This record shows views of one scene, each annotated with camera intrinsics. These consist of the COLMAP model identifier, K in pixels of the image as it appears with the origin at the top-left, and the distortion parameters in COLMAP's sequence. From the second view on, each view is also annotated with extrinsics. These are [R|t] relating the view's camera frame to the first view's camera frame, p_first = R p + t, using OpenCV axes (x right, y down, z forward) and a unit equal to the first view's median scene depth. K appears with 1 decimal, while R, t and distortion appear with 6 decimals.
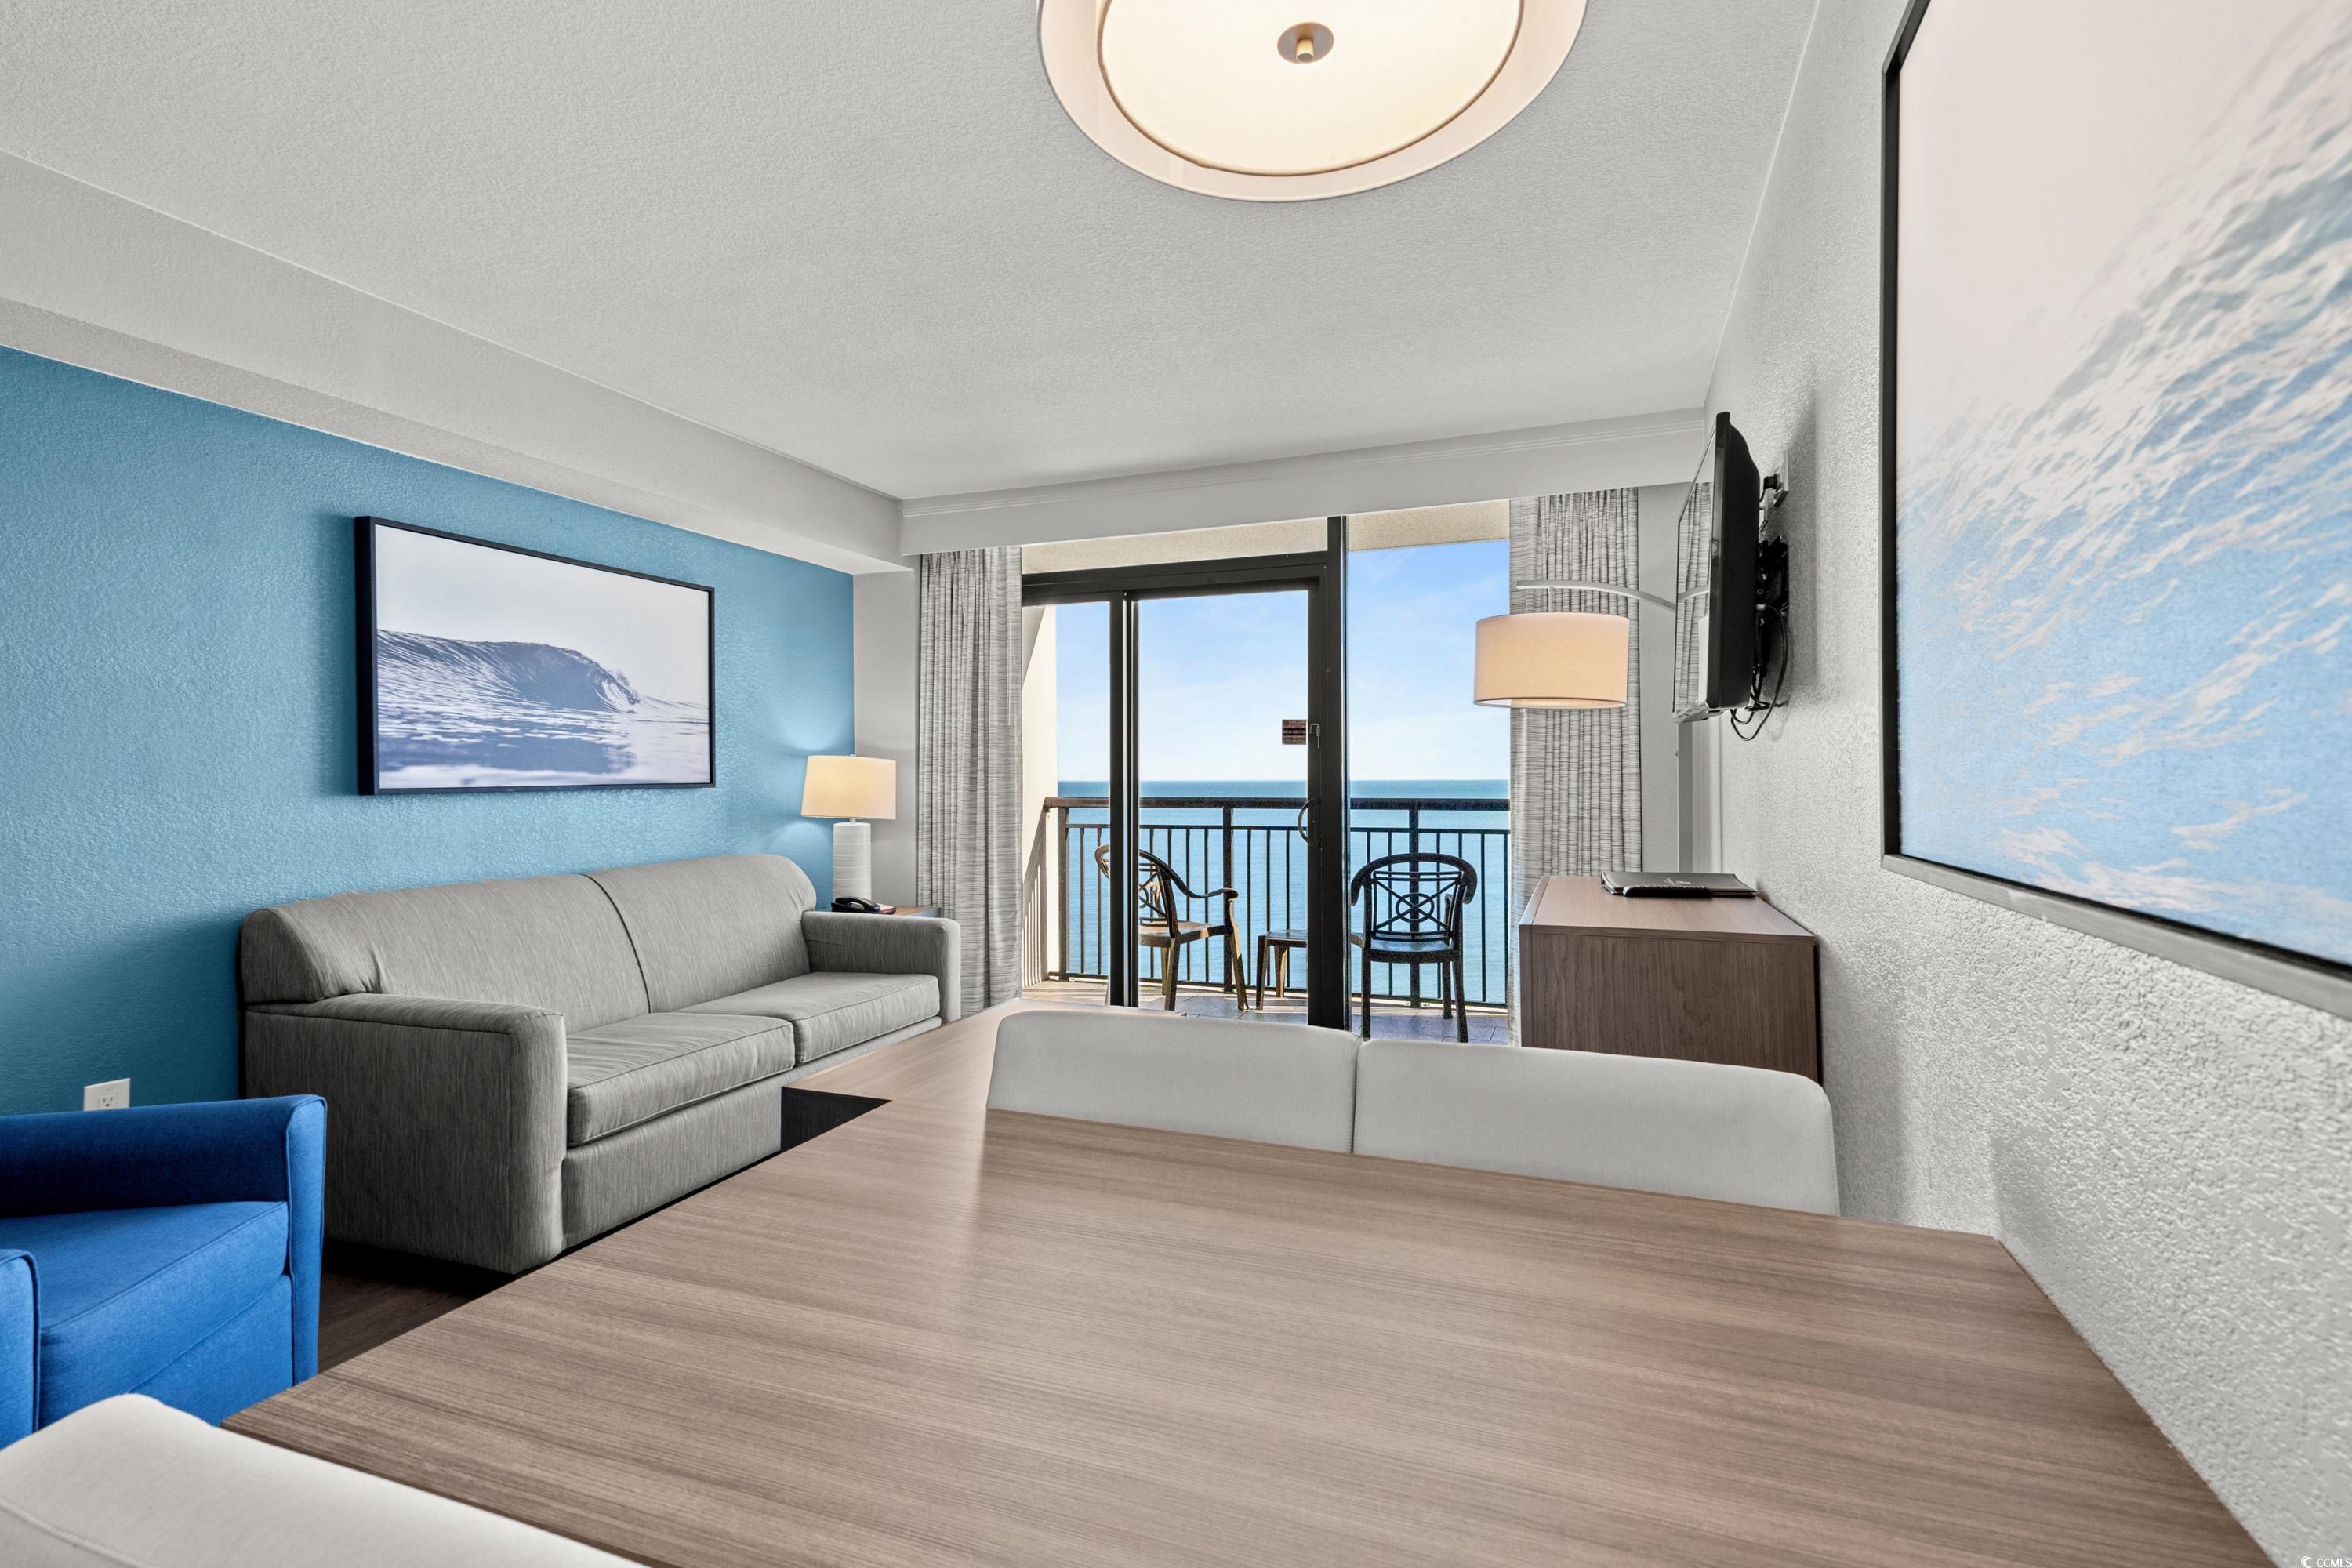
lens RADIAL K [[1077.8, 0, 1189.0], [0, 1077.8, 791.5], [0, 0, 1]] dist [-0.000818, 0.001254]
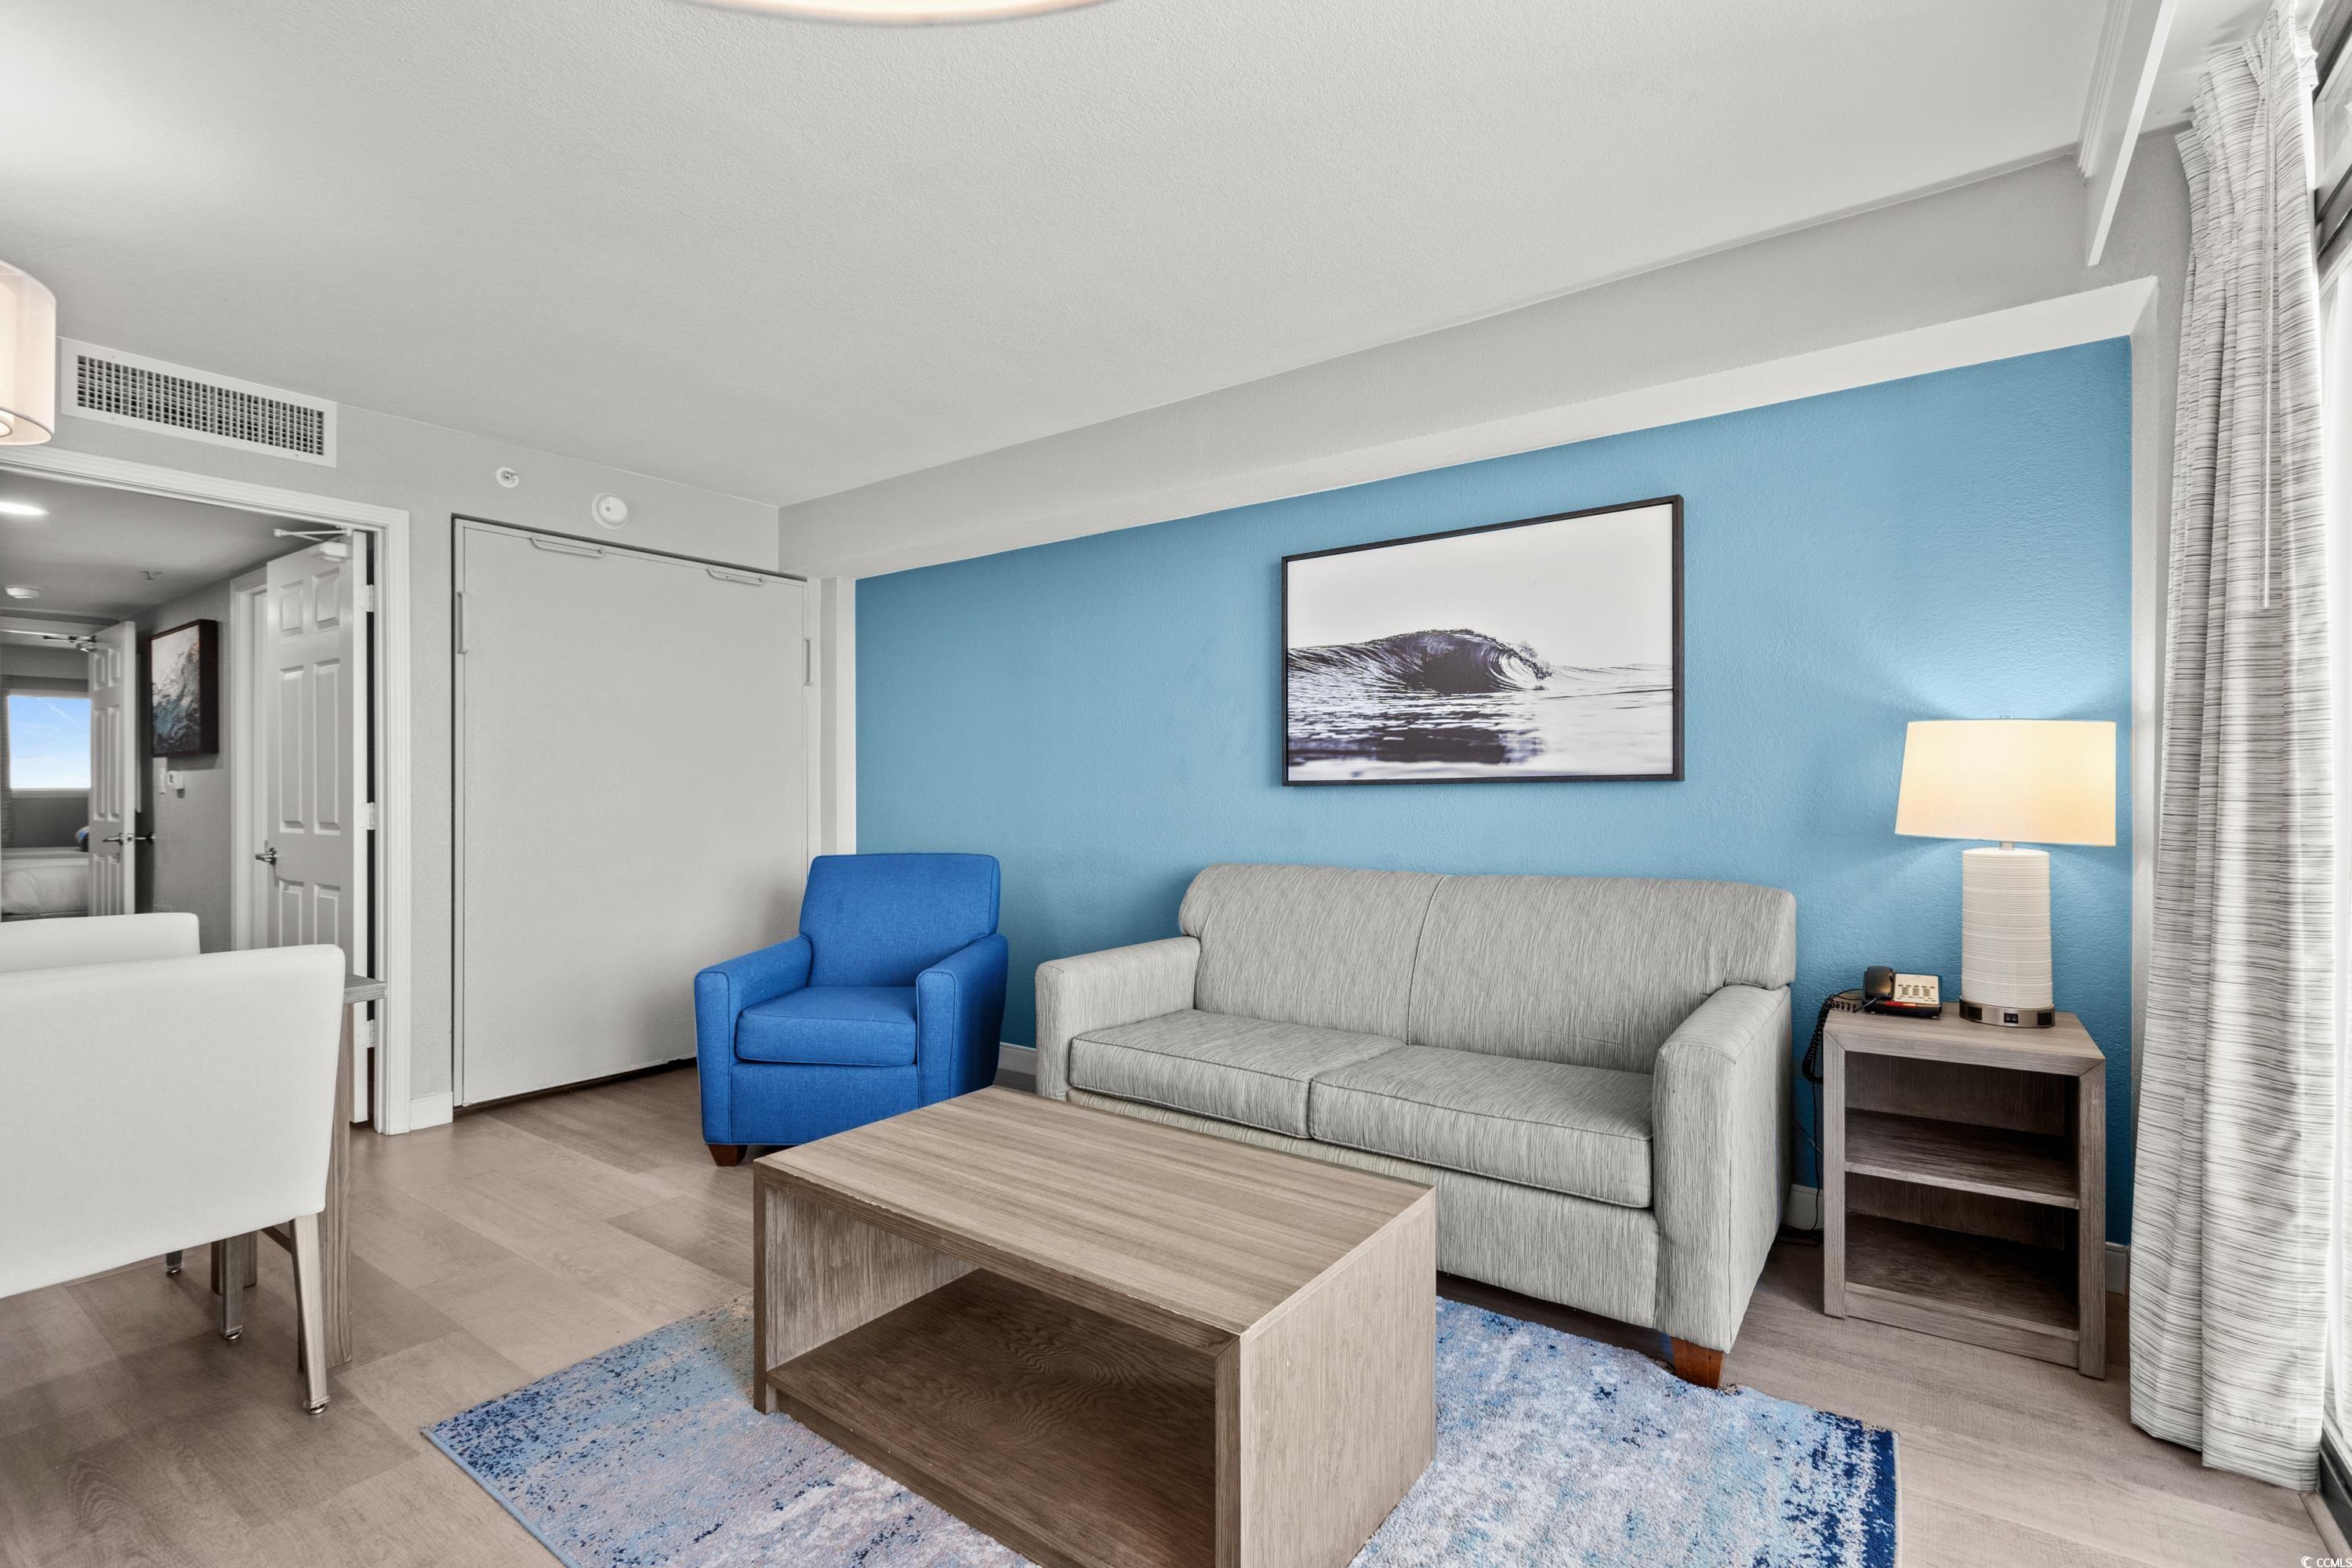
lens RADIAL K [[1077.8, 0, 1186.7], [0, 1077.8, 789.8], [0, 0, 1]] dist [-0.000818, 0.001254]
pose [[-0.268341, 0.003971, -0.963316, 0.338522], [-0.009127, 0.999936, 0.006665, 0.000313], [0.963281, 0.010581, -0.268288, 0.935796]]
